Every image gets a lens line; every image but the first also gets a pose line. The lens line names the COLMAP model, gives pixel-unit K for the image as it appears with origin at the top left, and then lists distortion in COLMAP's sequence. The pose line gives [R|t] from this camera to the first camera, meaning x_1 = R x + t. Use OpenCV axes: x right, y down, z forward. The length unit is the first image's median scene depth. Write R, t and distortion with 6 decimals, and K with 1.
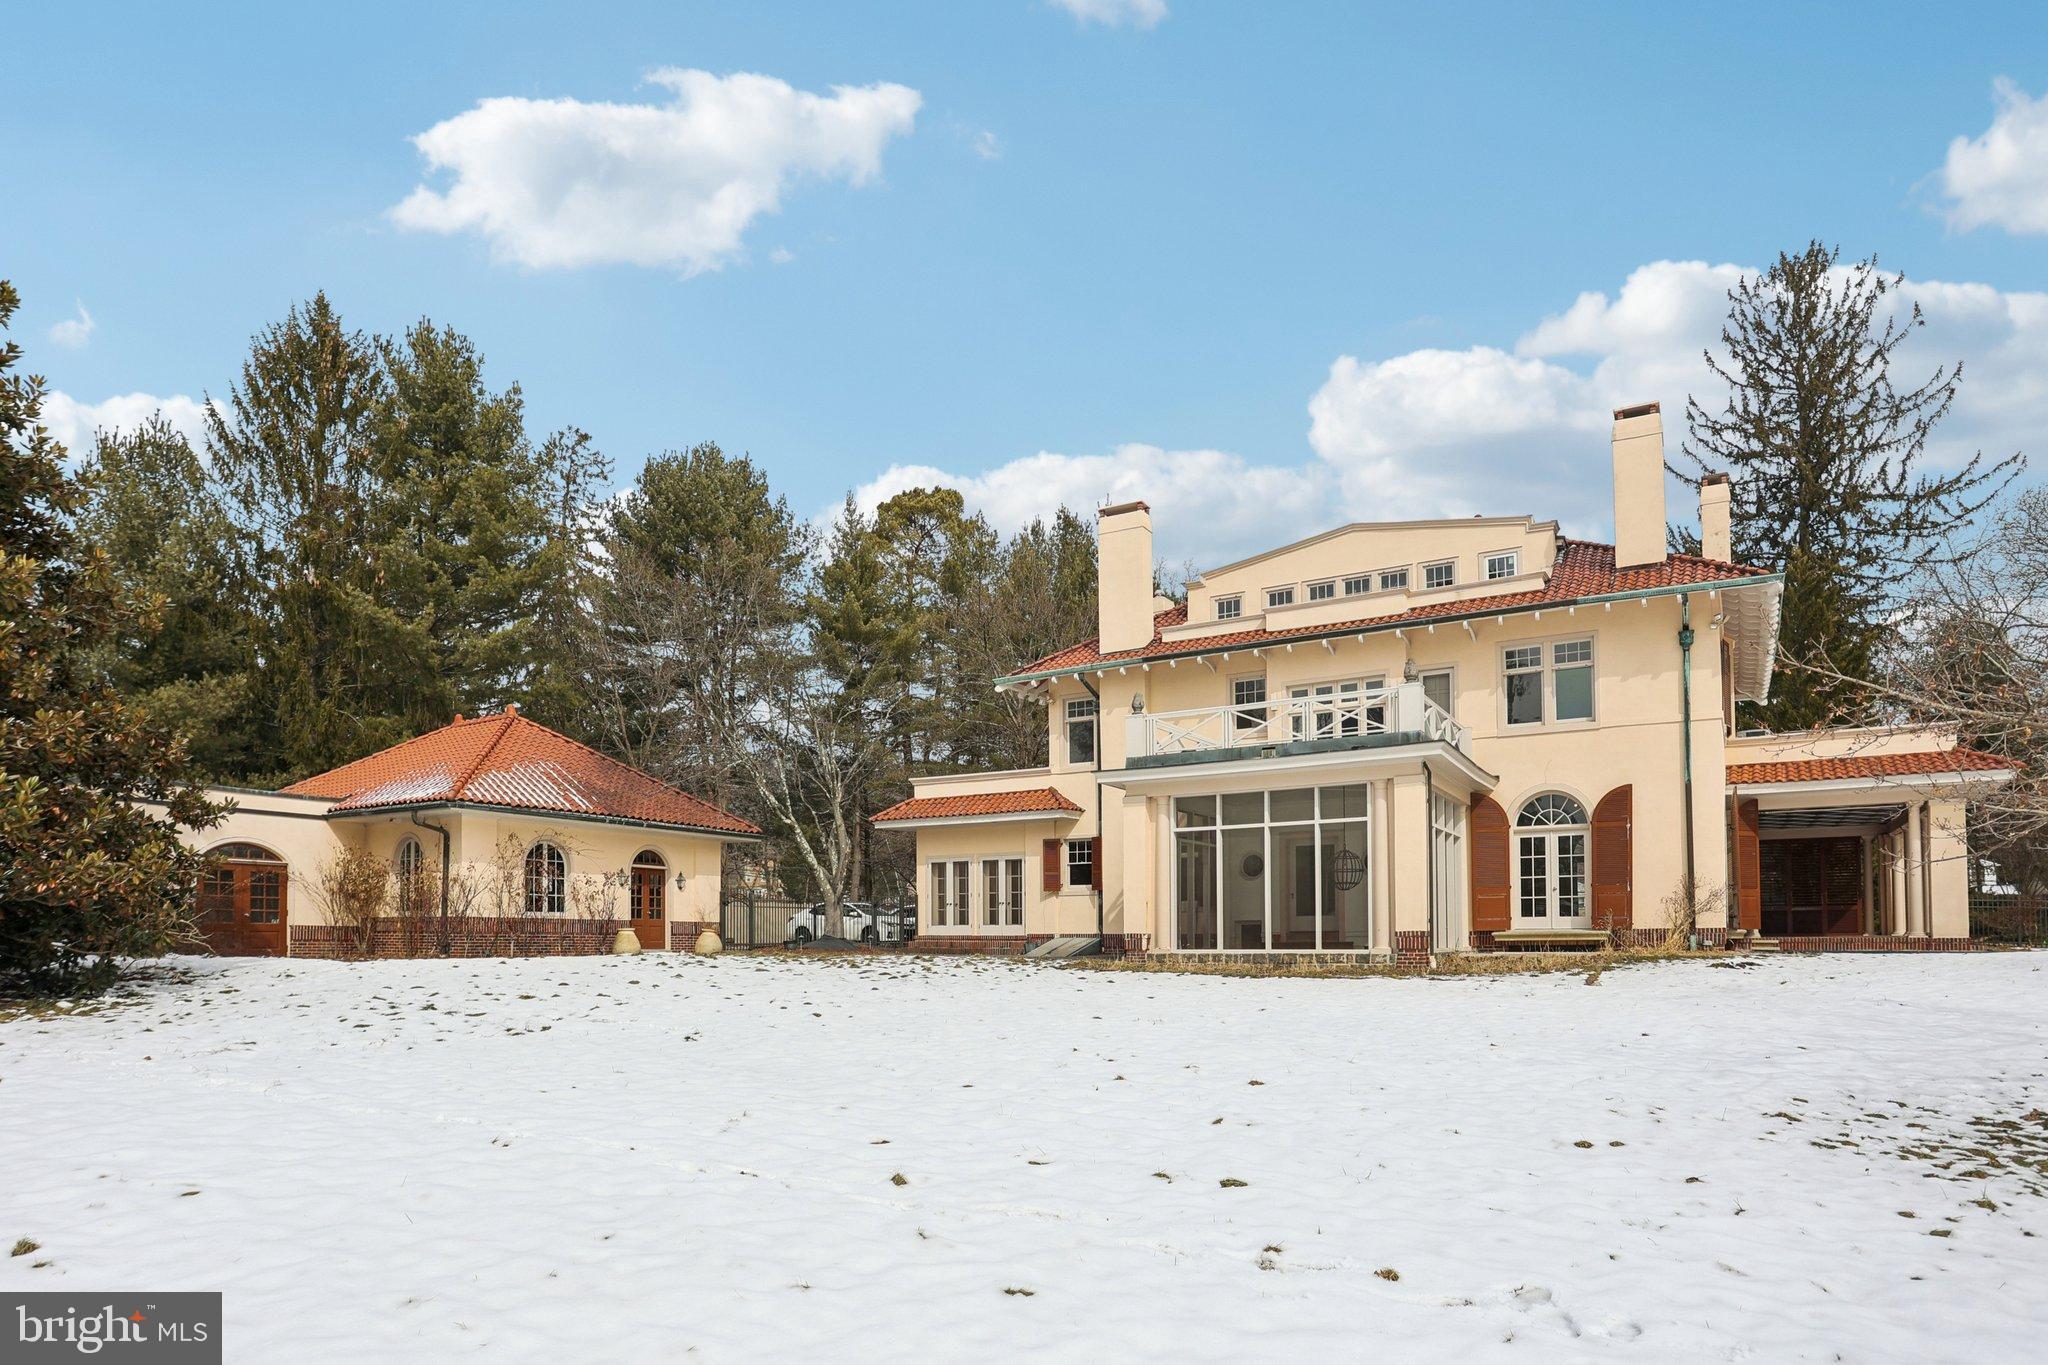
lens RADIAL K [[1188.0, 0, 933.7], [0, 1188.0, 884.8], [0, 0, 1]] dist [-0.064775, -0.000985]
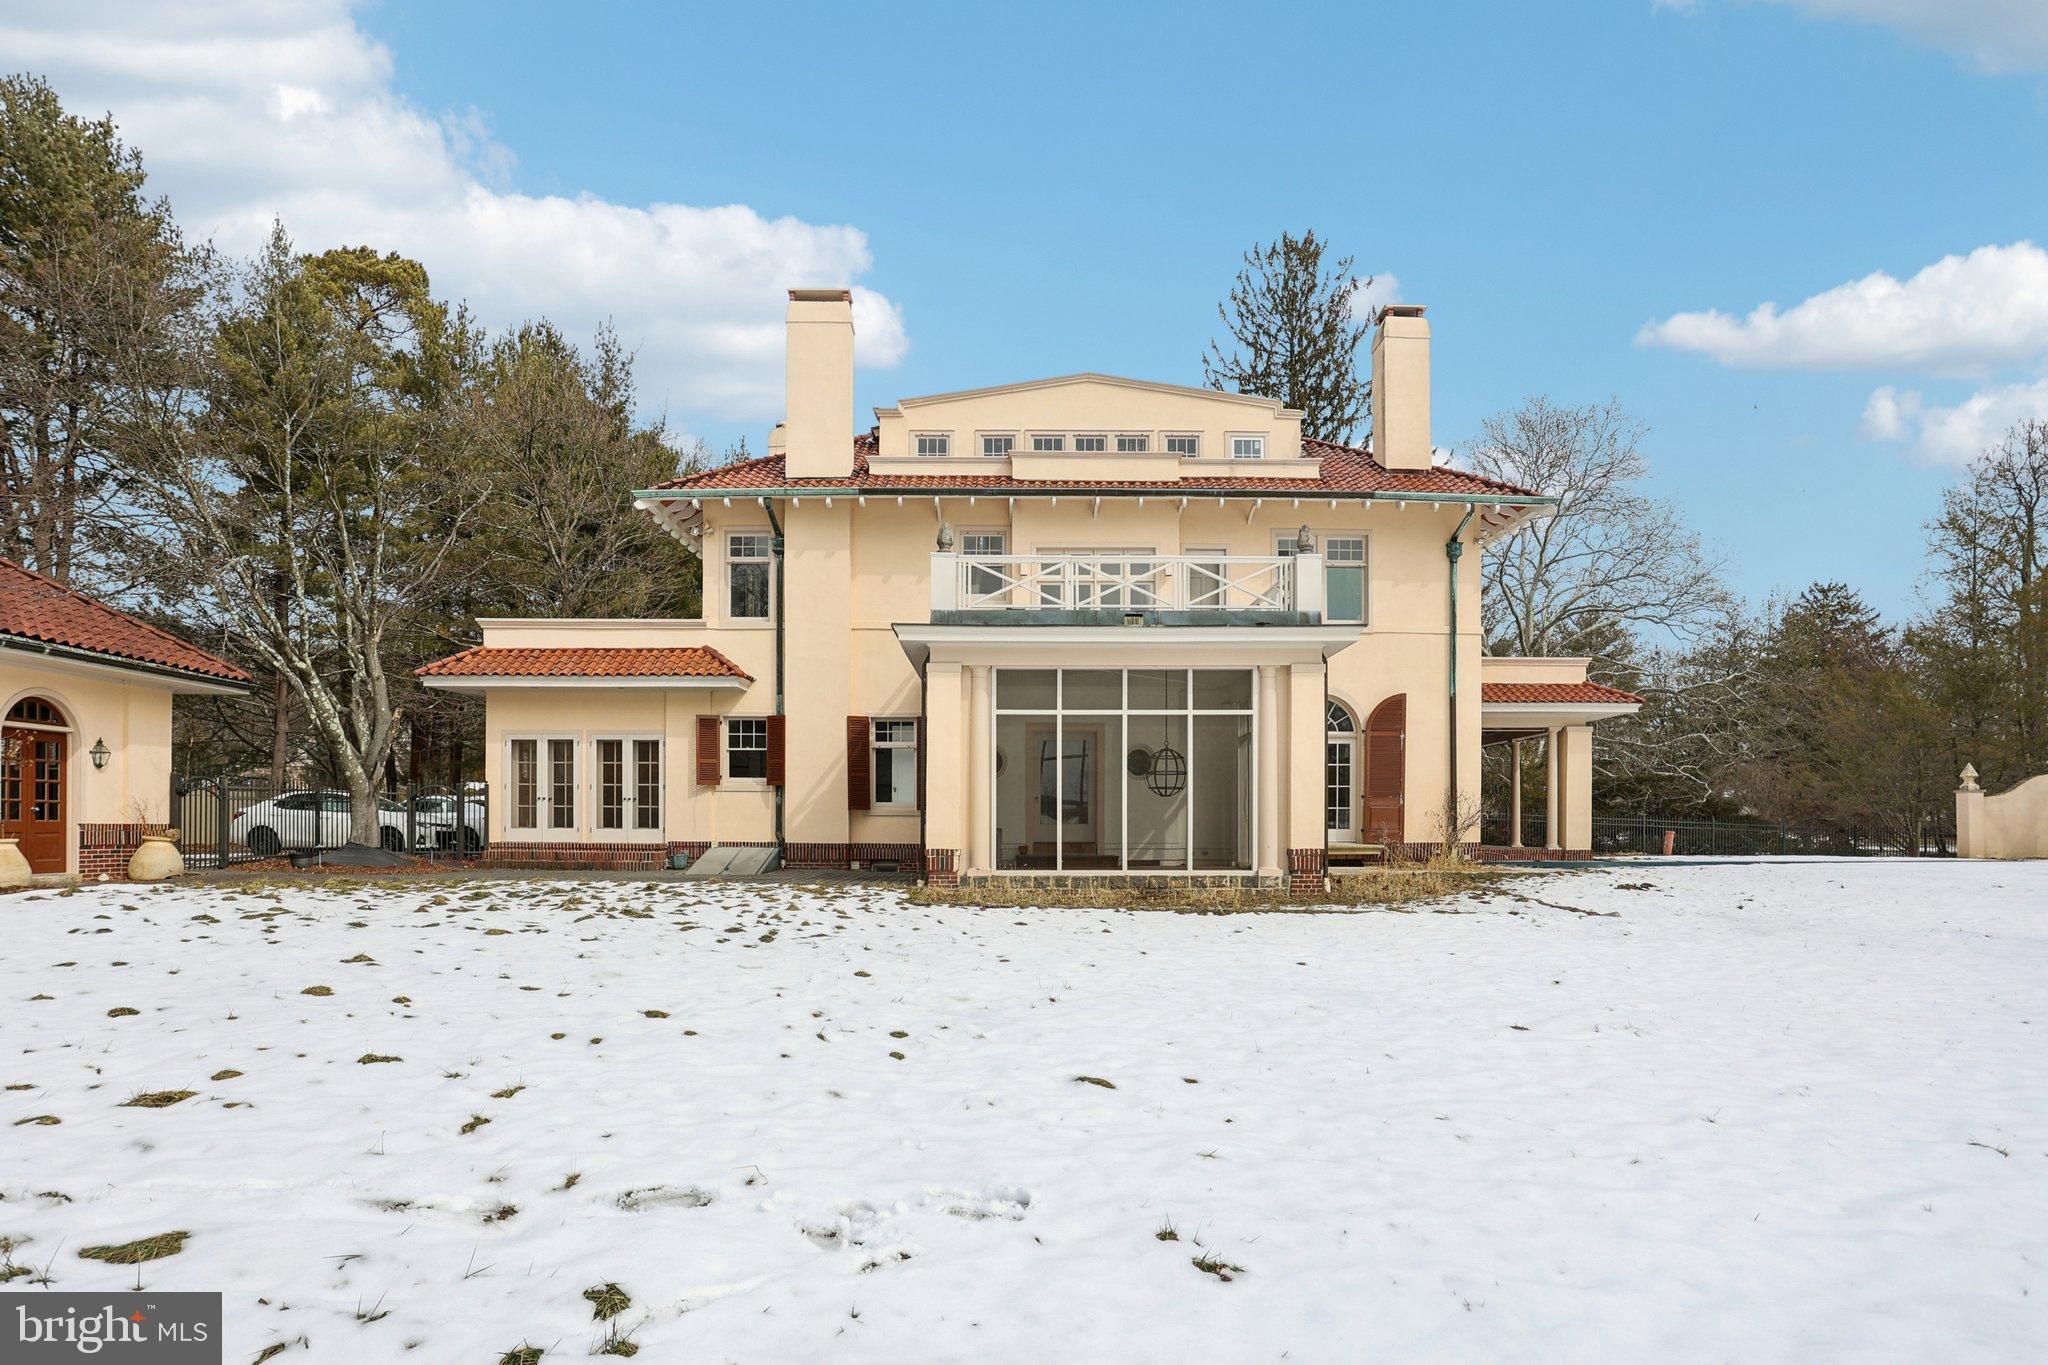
lens RADIAL K [[1144.5, 0, 1028.6], [0, 1144.5, 837.5], [0, 0, 1]] dist [-0.077787, 0.036776]
pose [[0.817064, -0.002911, 0.576540, -0.155958], [-0.028975, 0.998516, 0.046105, -0.000533], [-0.575819, -0.054376, 0.815767, 0.302313]]
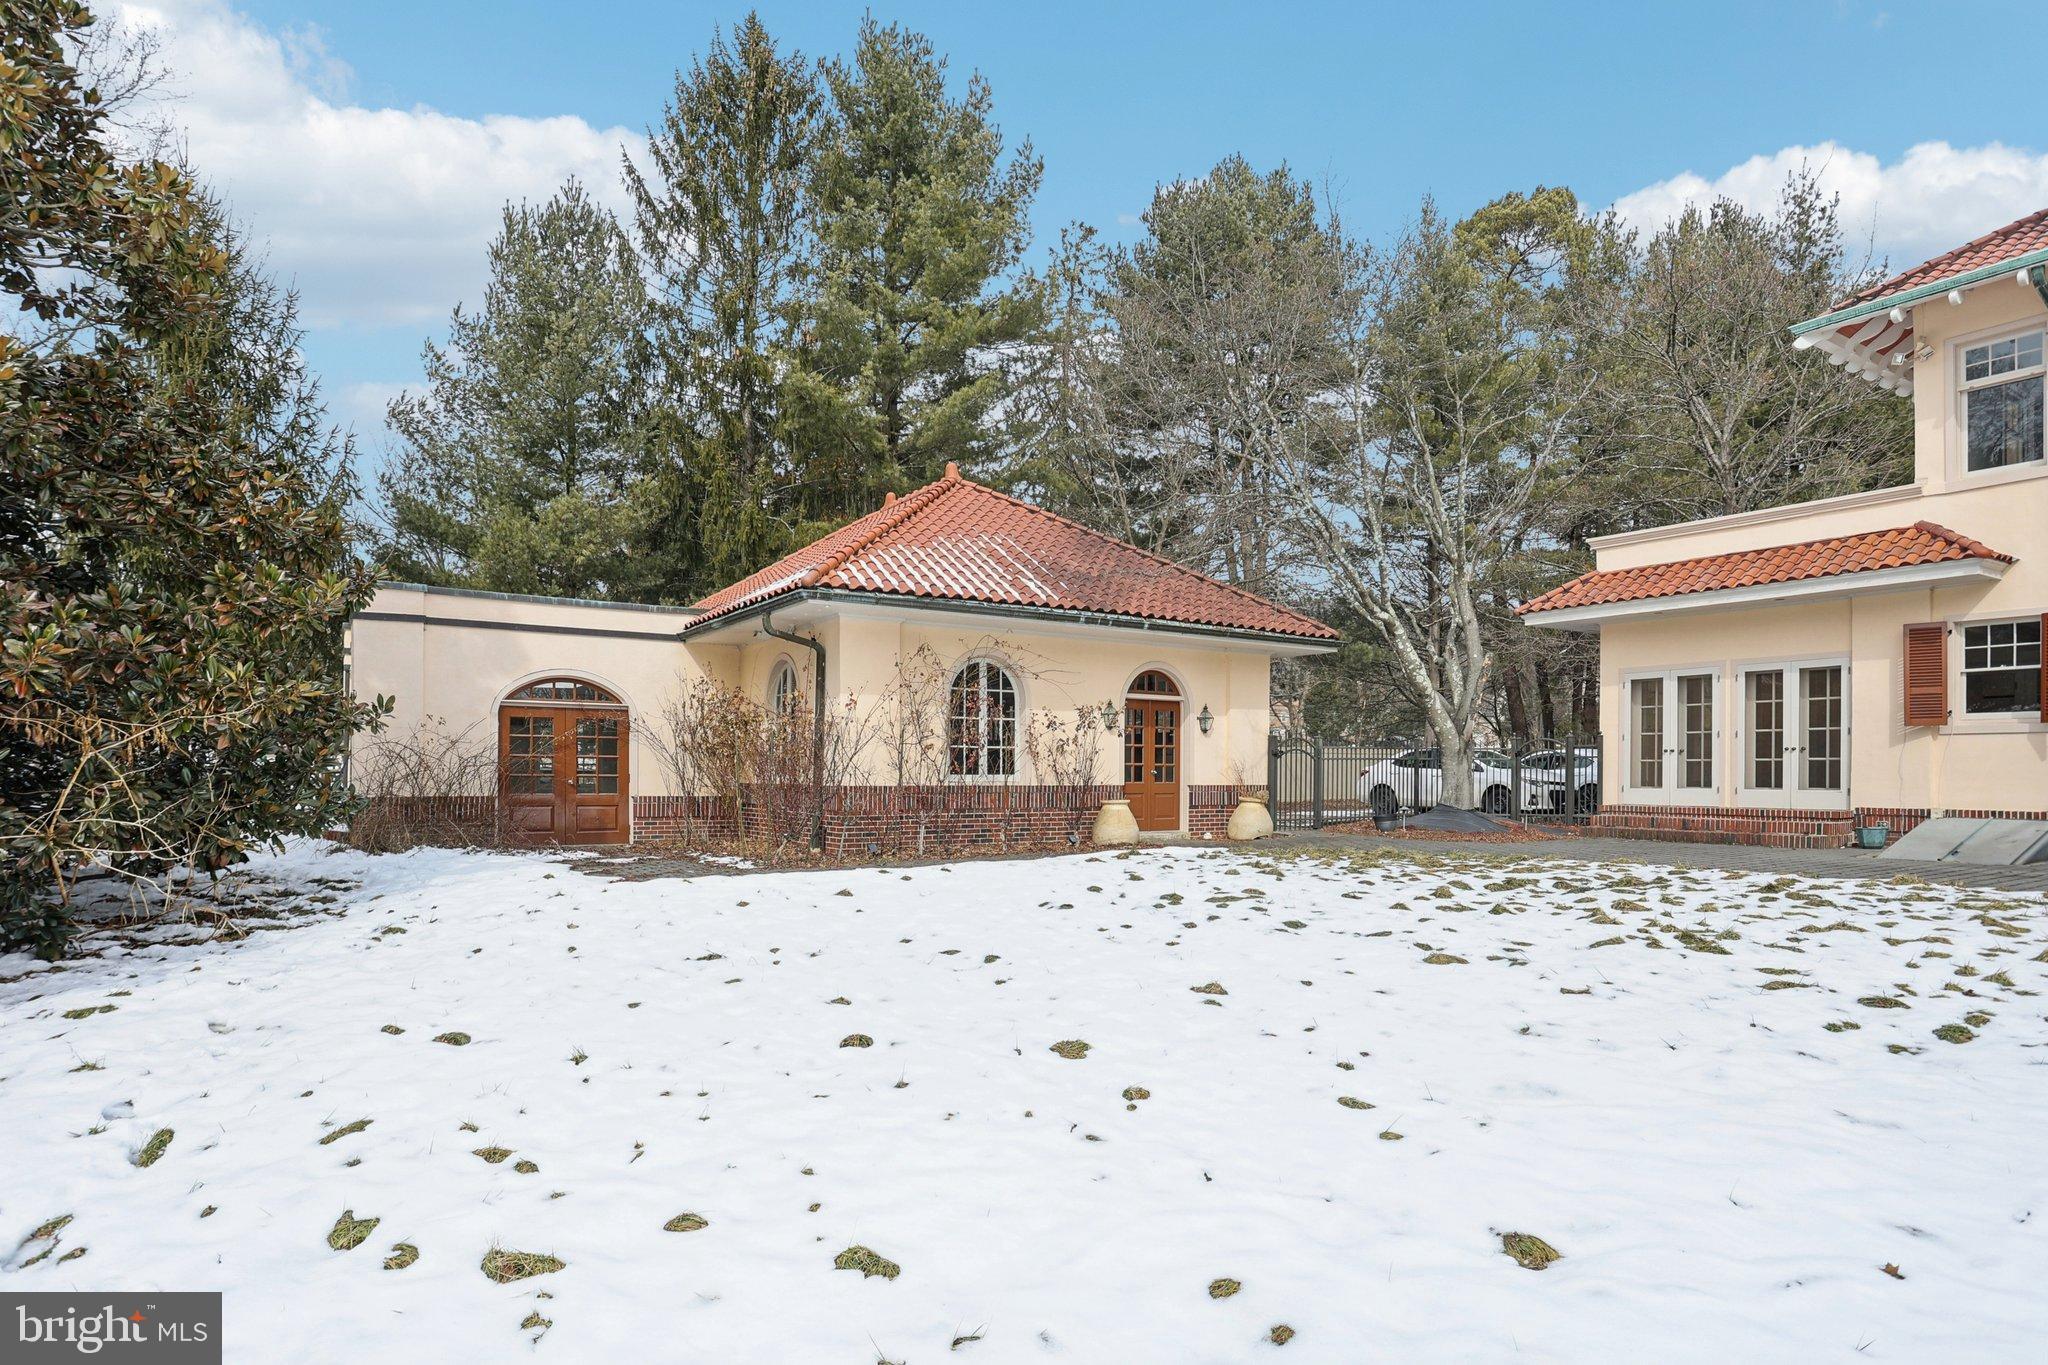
lens RADIAL K [[1122.9, 0, 1019.5], [0, 1122.9, 784.2], [0, 0, 1]] dist [-0.033381, 0.017267]
pose [[0.929546, 0.000411, -0.368706, -0.089876], [0.018476, 0.998691, 0.047692, 0.000764], [0.368243, -0.051144, 0.928322, 0.427747]]
